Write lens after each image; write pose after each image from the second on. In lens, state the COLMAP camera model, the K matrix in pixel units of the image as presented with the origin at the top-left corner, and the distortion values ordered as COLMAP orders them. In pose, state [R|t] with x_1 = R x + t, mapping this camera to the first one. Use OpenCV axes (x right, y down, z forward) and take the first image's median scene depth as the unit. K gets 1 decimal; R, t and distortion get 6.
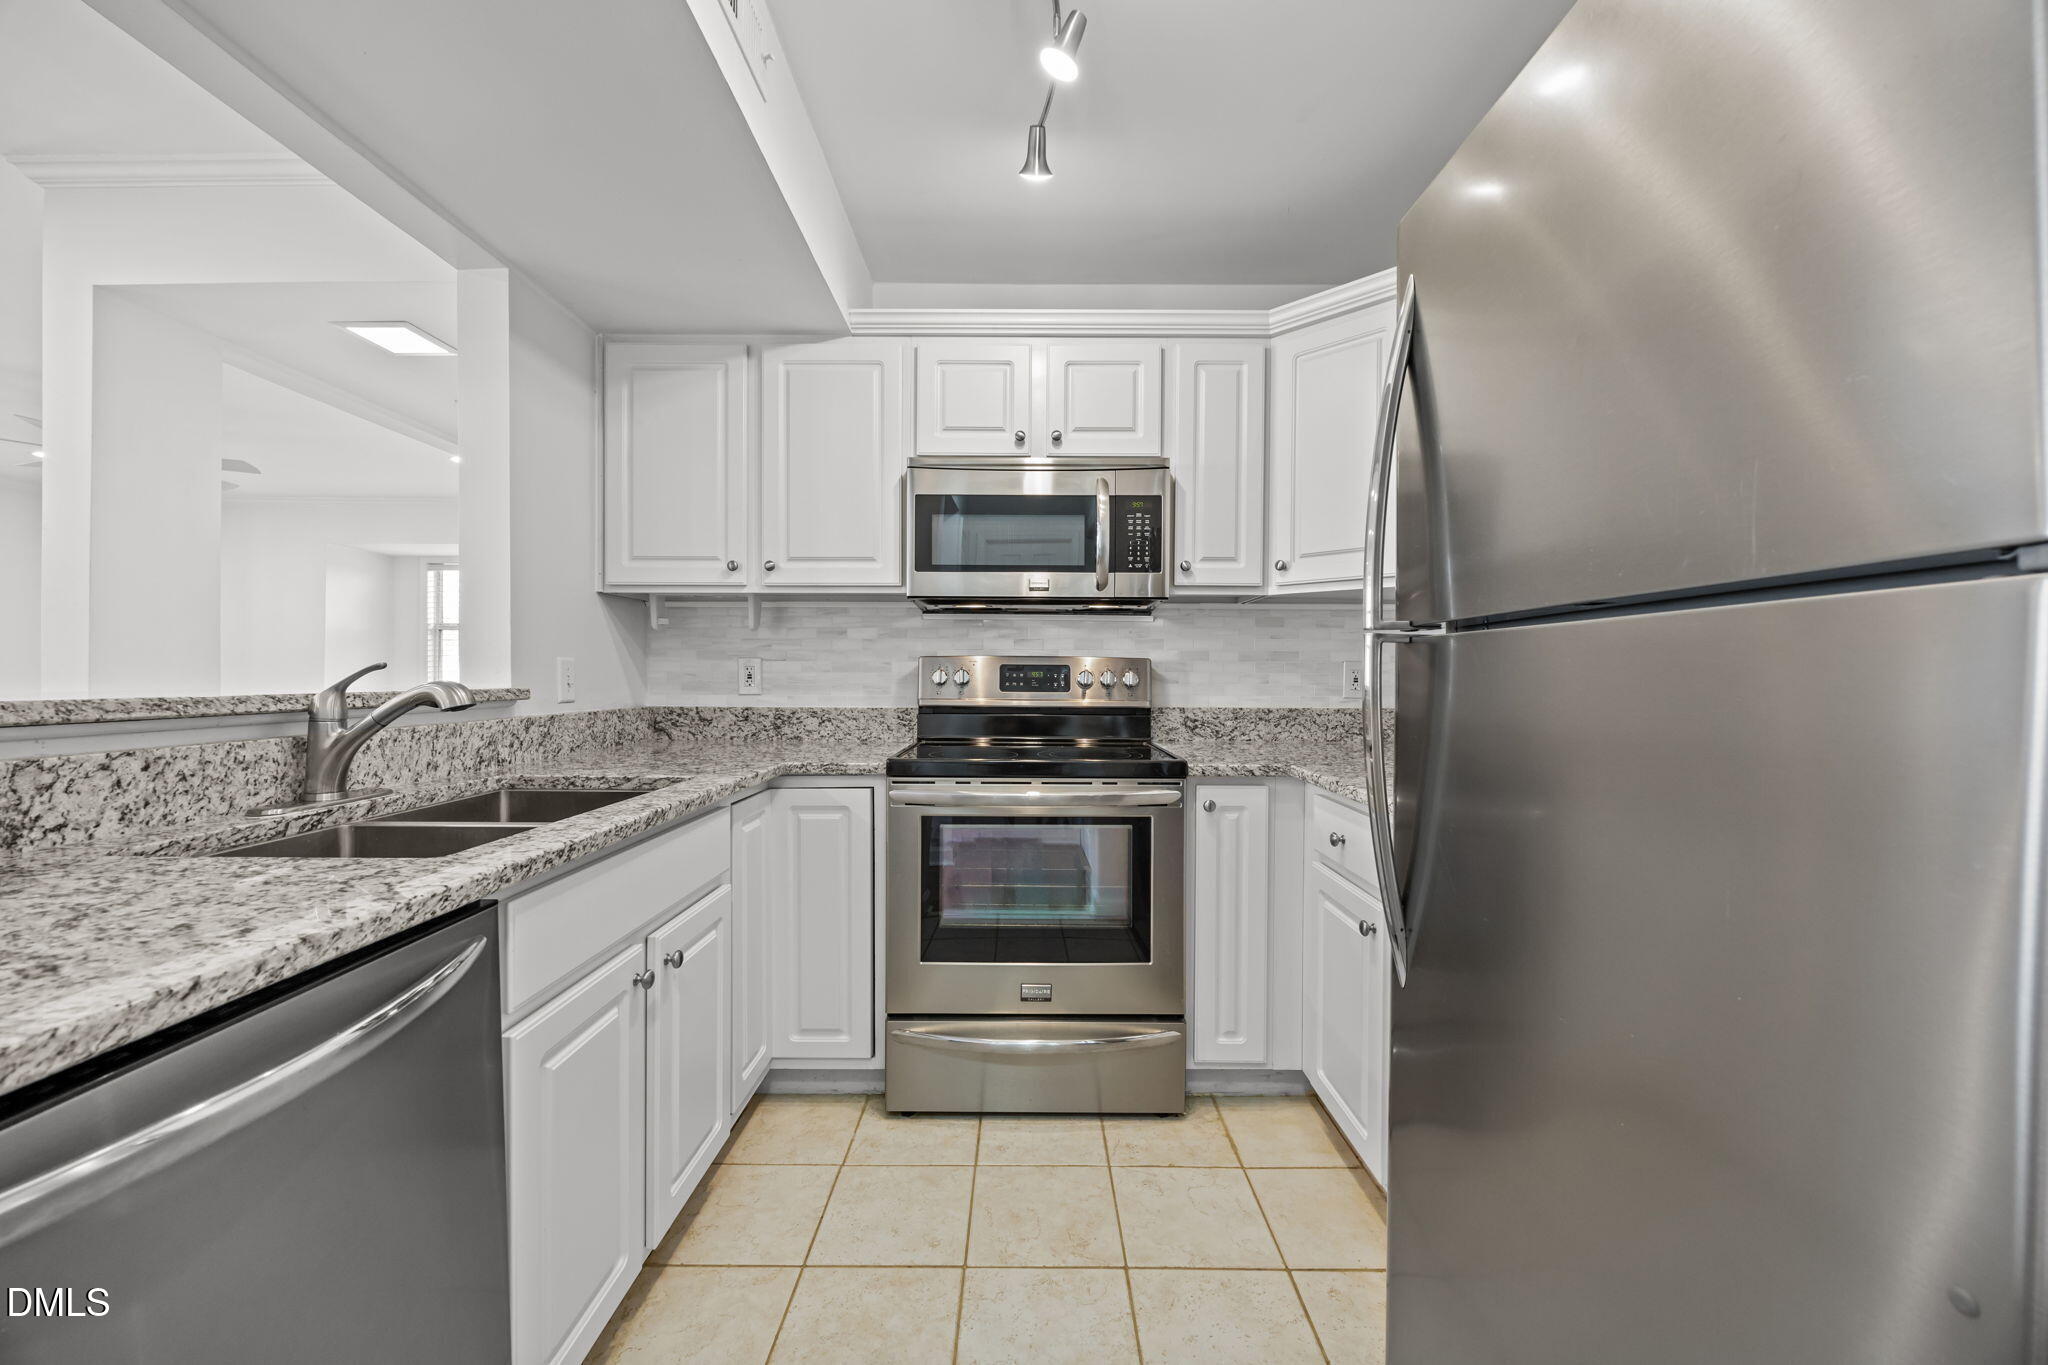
lens RADIAL K [[778.6, 0, 1024.0], [0, 778.6, 681.2], [0, 0, 1]] dist [-0.005506, 0.000746]
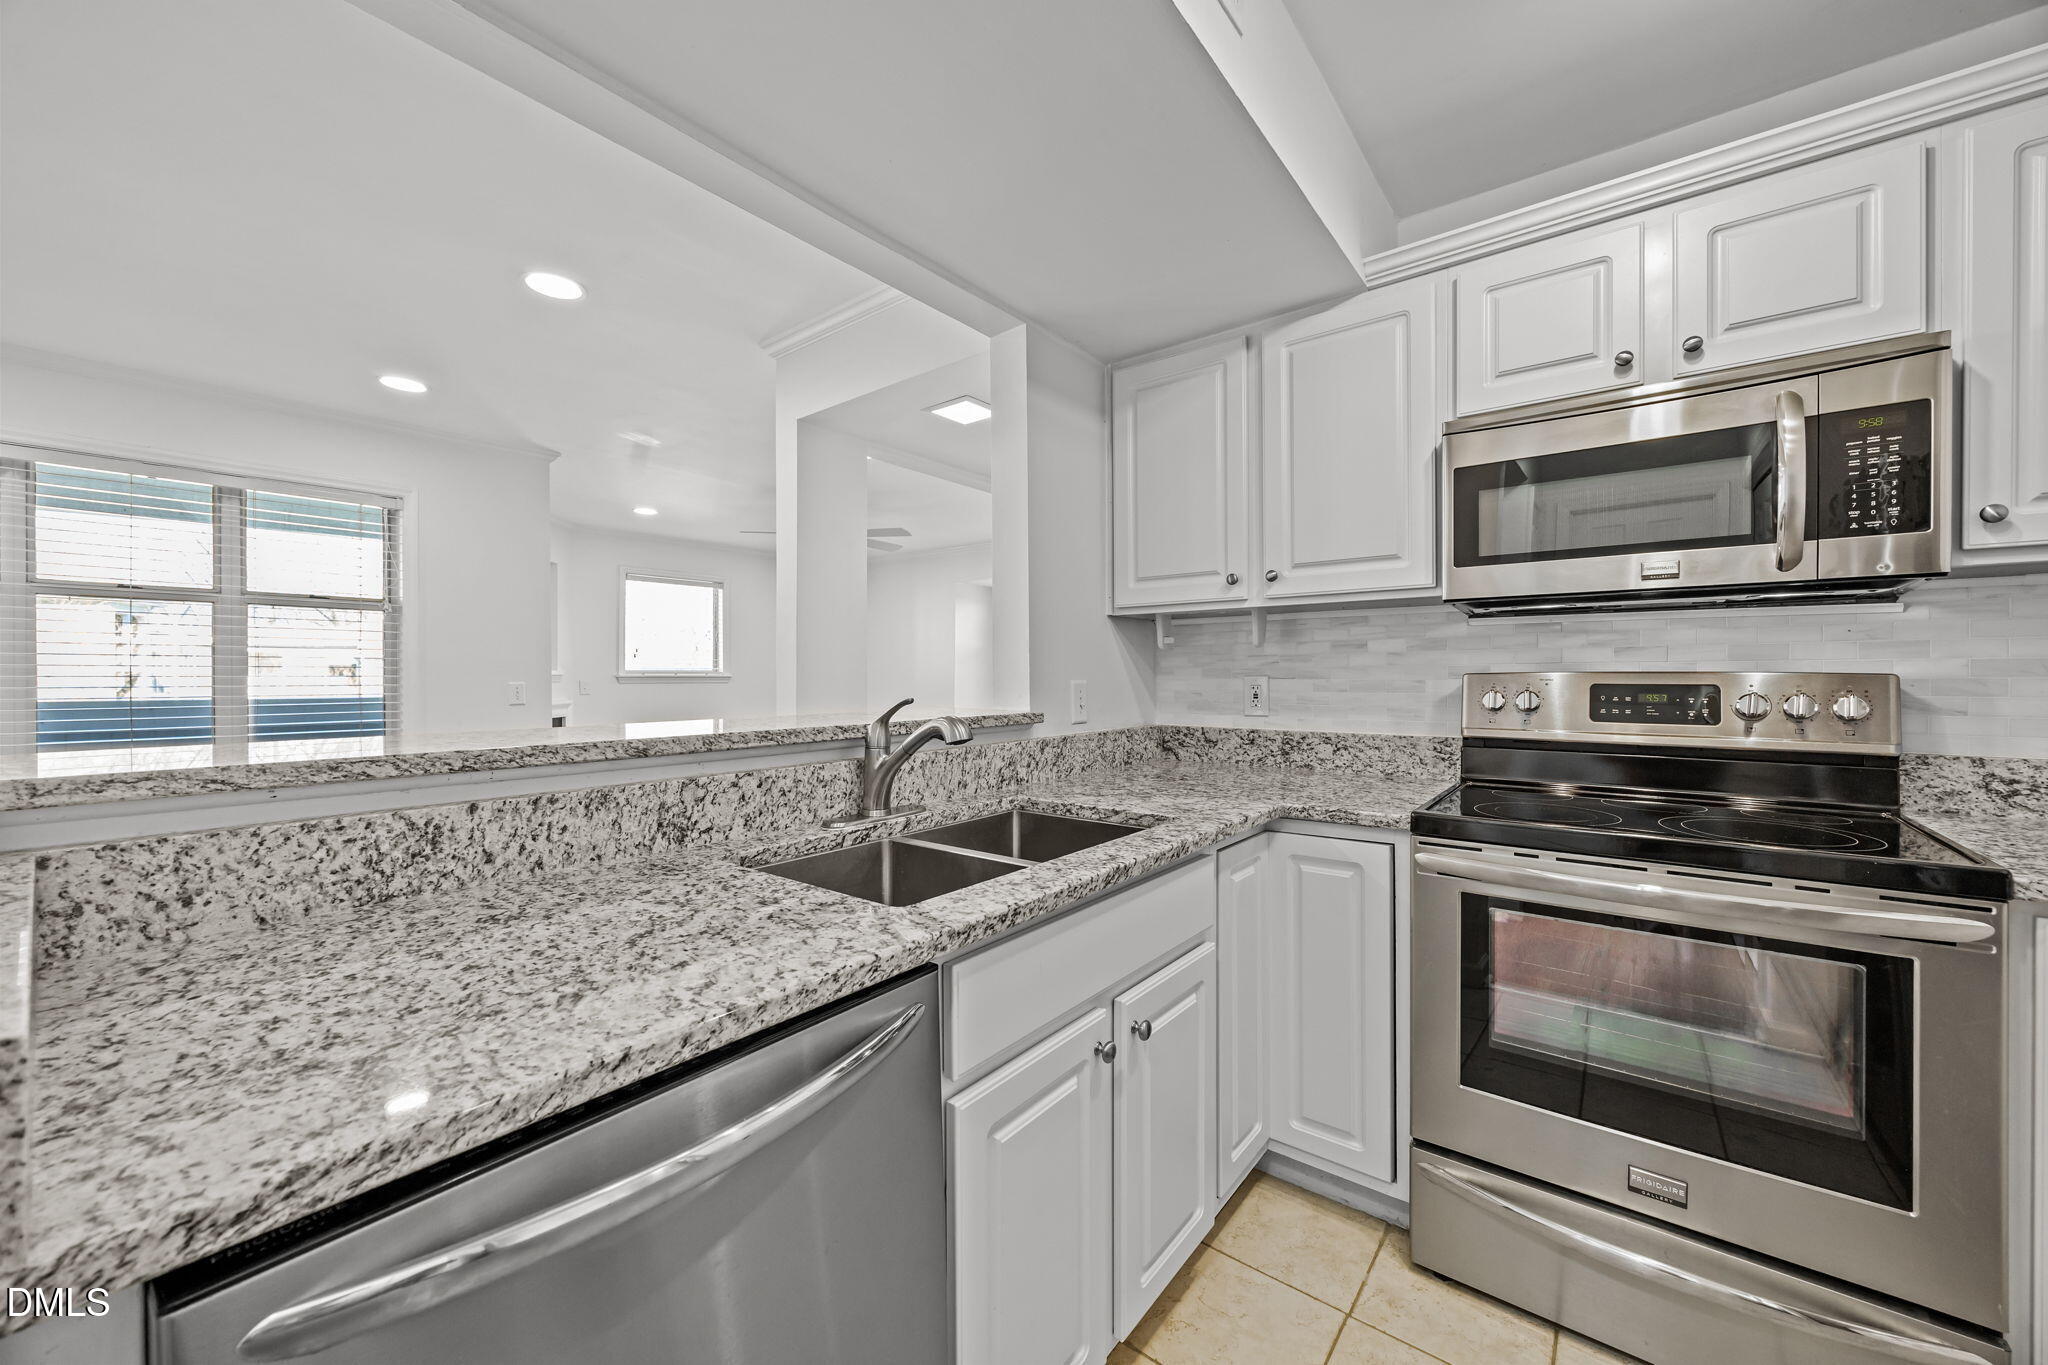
lens RADIAL K [[778.6, 0, 1022.5], [0, 778.6, 680.7], [0, 0, 1]] dist [-0.005506, 0.000746]
pose [[0.786210, -0.003343, -0.617951, -0.000256], [0.002215, 0.999994, -0.002592, -0.030019], [0.617956, 0.000669, 0.786212, 0.138014]]
